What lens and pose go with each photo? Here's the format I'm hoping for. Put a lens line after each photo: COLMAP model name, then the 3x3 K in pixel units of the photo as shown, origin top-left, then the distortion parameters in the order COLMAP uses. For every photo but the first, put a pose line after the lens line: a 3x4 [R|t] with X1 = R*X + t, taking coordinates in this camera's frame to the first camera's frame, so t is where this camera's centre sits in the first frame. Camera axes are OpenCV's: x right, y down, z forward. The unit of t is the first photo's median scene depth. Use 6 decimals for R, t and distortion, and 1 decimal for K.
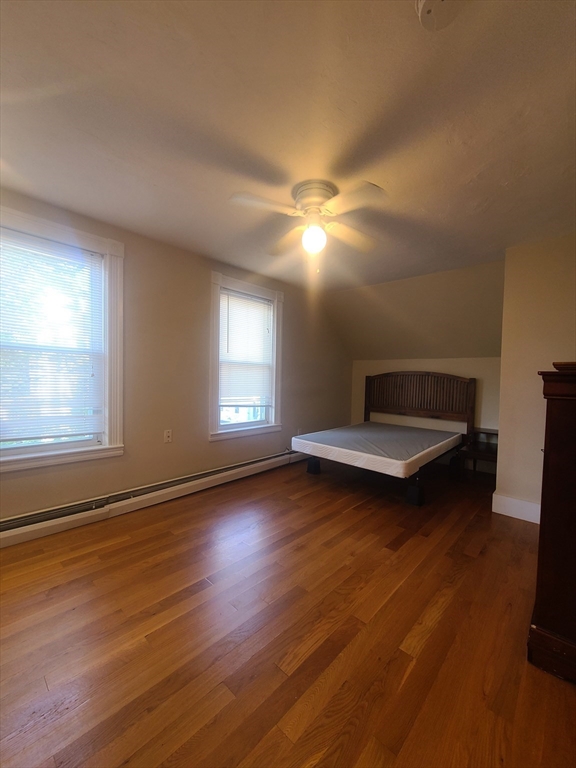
lens RADIAL K [[315.9, 0, 289.1], [0, 315.9, 386.4], [0, 0, 1]] dist [-0.001302, -0.000527]
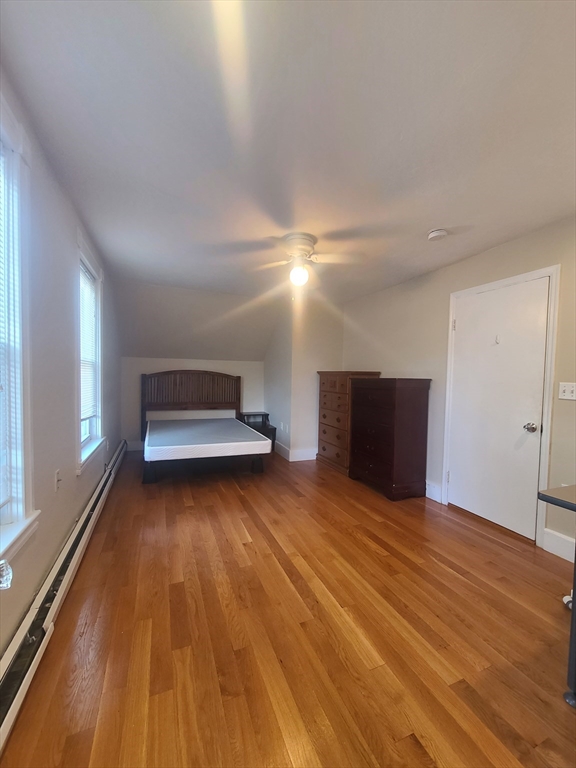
lens RADIAL K [[315.9, 0, 289.1], [0, 315.9, 386.4], [0, 0, 1]] dist [-0.001302, -0.000527]
pose [[0.407963, -0.041940, 0.912035, -0.883170], [0.018058, 0.999120, 0.037868, -0.047865], [-0.912820, 0.001021, 0.408361, 0.389043]]
